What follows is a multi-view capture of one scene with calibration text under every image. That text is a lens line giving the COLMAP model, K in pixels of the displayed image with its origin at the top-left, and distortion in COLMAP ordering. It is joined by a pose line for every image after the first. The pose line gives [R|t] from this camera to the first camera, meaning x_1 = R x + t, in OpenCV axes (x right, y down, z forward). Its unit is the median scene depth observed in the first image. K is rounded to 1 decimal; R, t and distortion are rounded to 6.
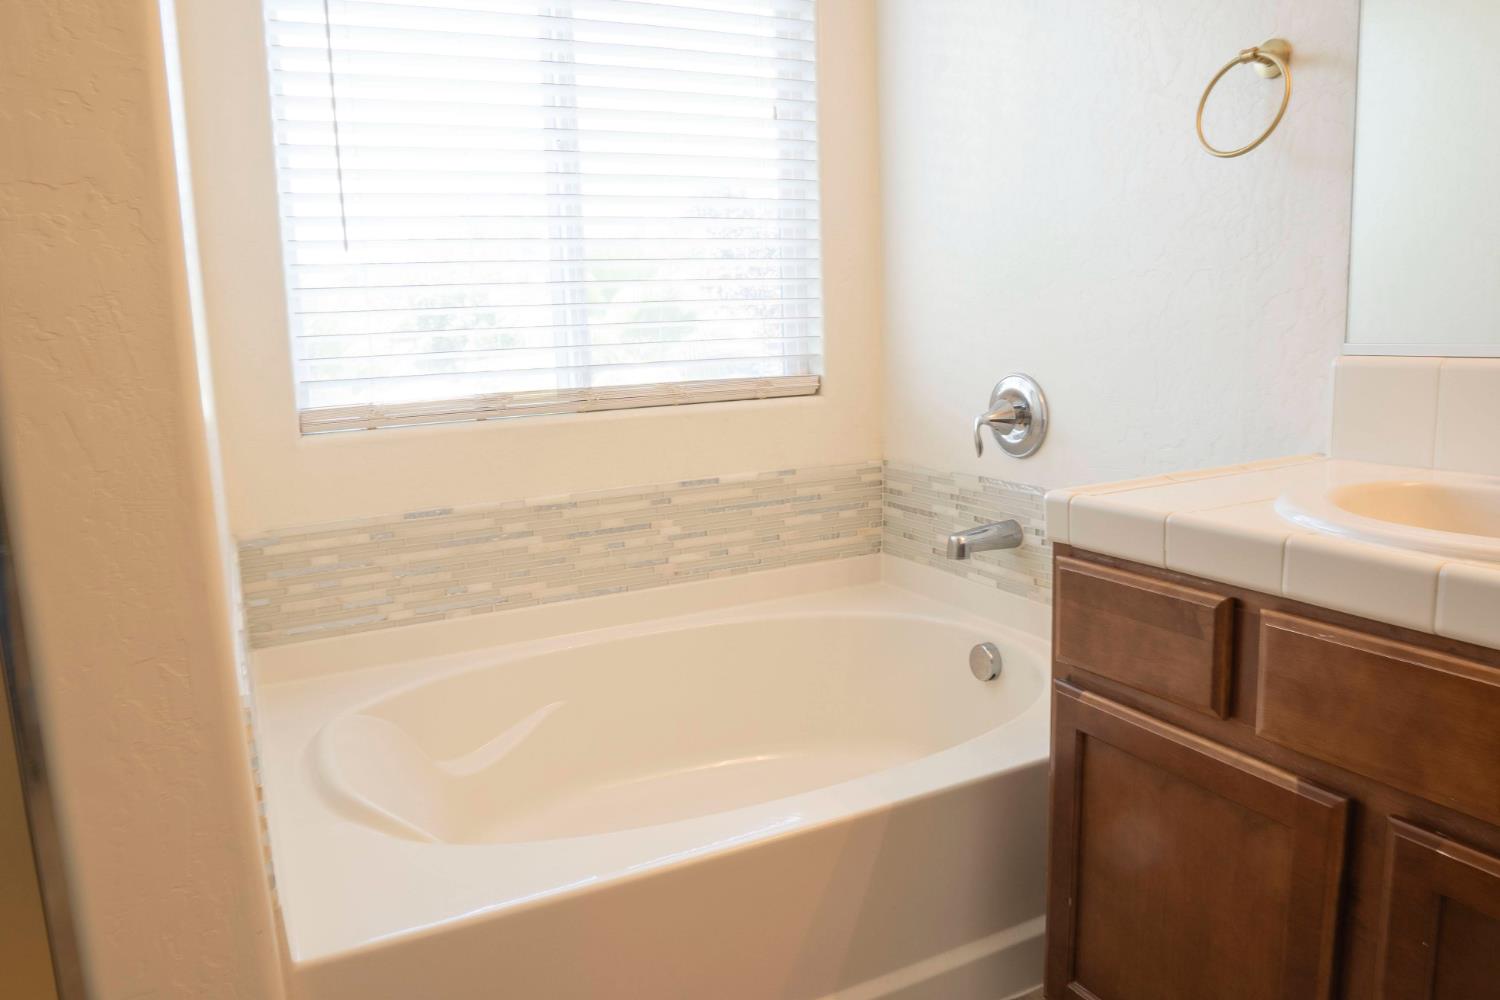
lens RADIAL K [[1060.7, 0, 748.1], [0, 1060.7, 496.9], [0, 0, 1]] dist [-0.099991, 0.053731]
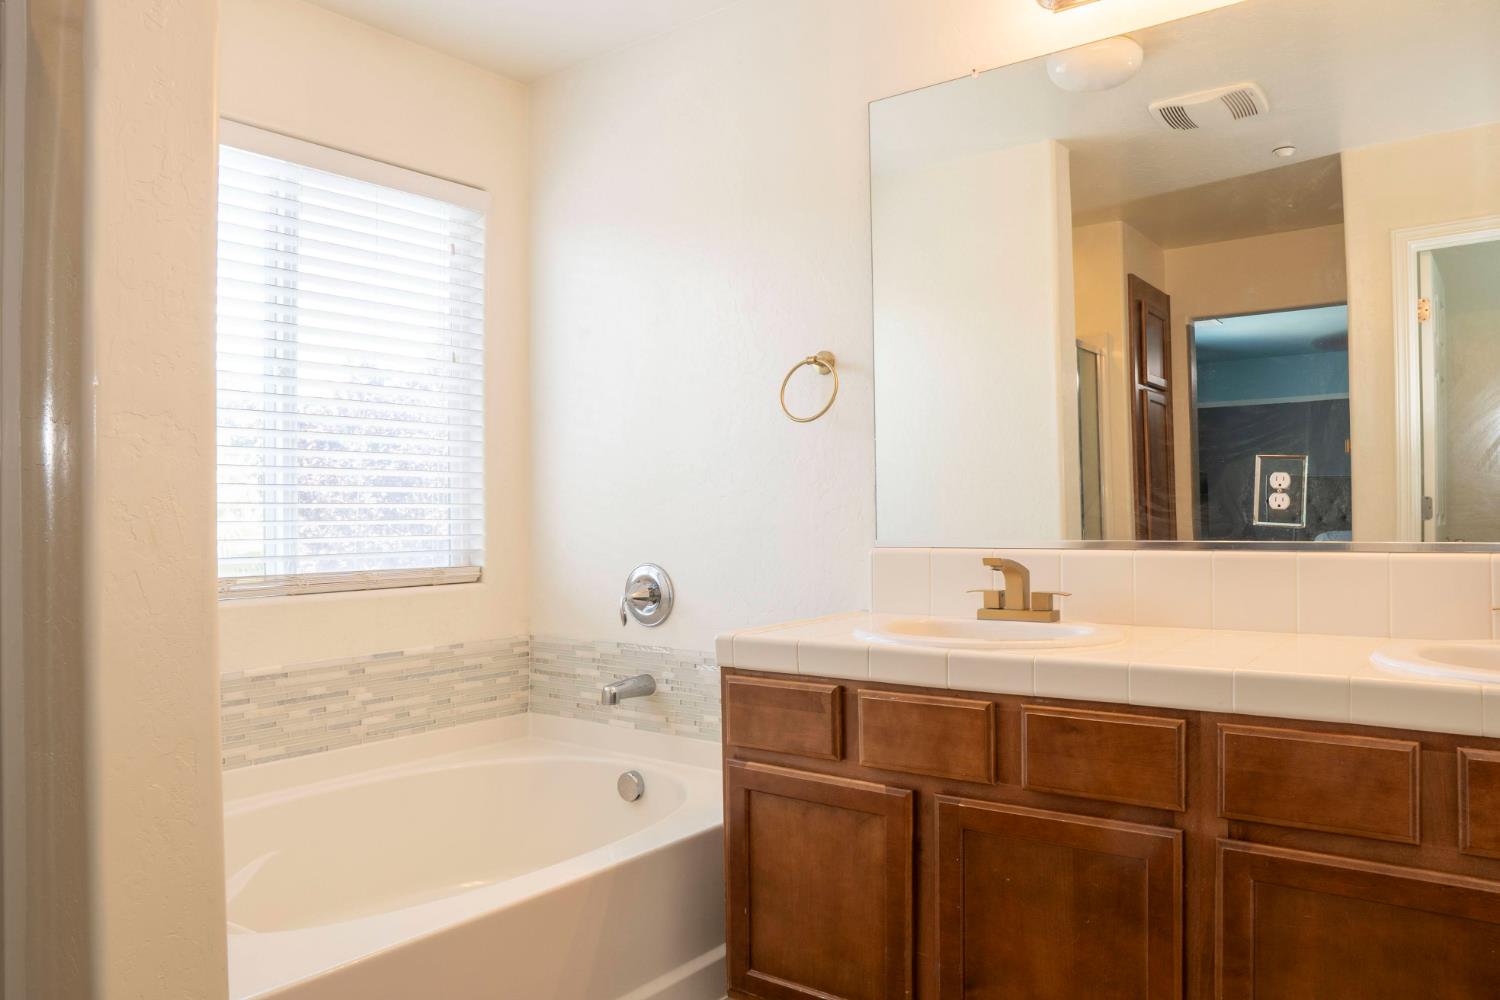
lens RADIAL K [[1060.7, 0, 742.2], [0, 1060.7, 504.2], [0, 0, 1]] dist [-0.099991, 0.053731]
pose [[0.903130, 0.028386, 0.428428, -0.221530], [0.050775, 0.983750, -0.172213, 0.048173], [-0.426355, 0.177284, 0.887013, -0.269382]]
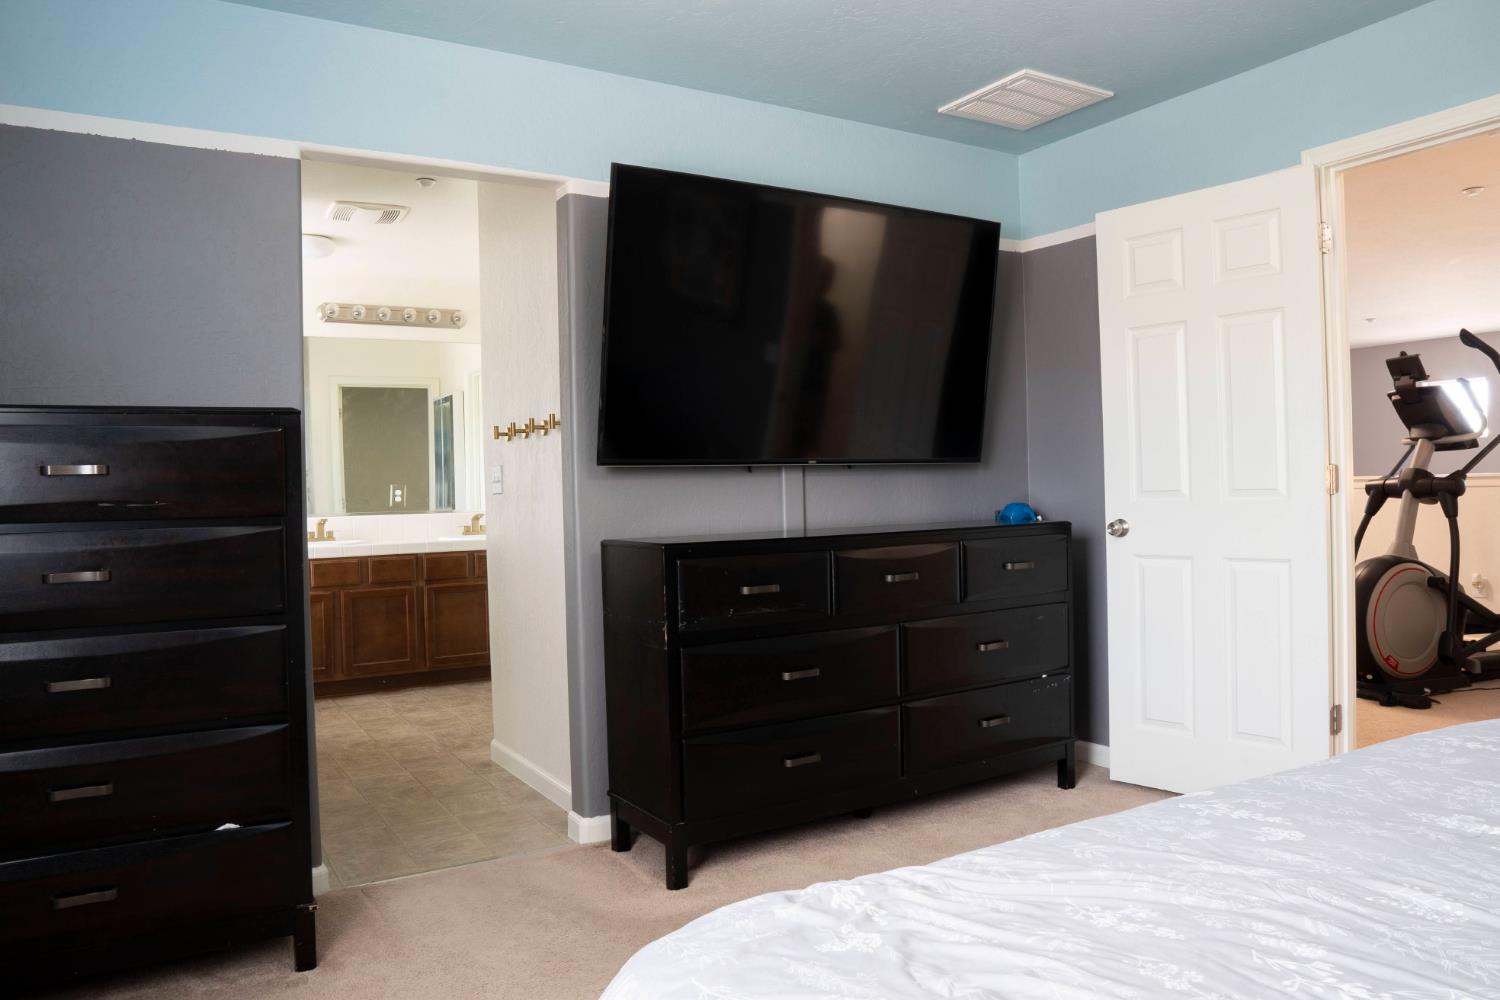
lens RADIAL K [[1060.7, 0, 748.9], [0, 1060.7, 499.5], [0, 0, 1]] dist [-0.099991, 0.053731]
pose [[-0.079601, 0.027588, 0.996445, -2.438645], [0.191715, 0.981379, -0.011856, 0.140870], [-0.978217, 0.190090, -0.083408, -0.394950]]
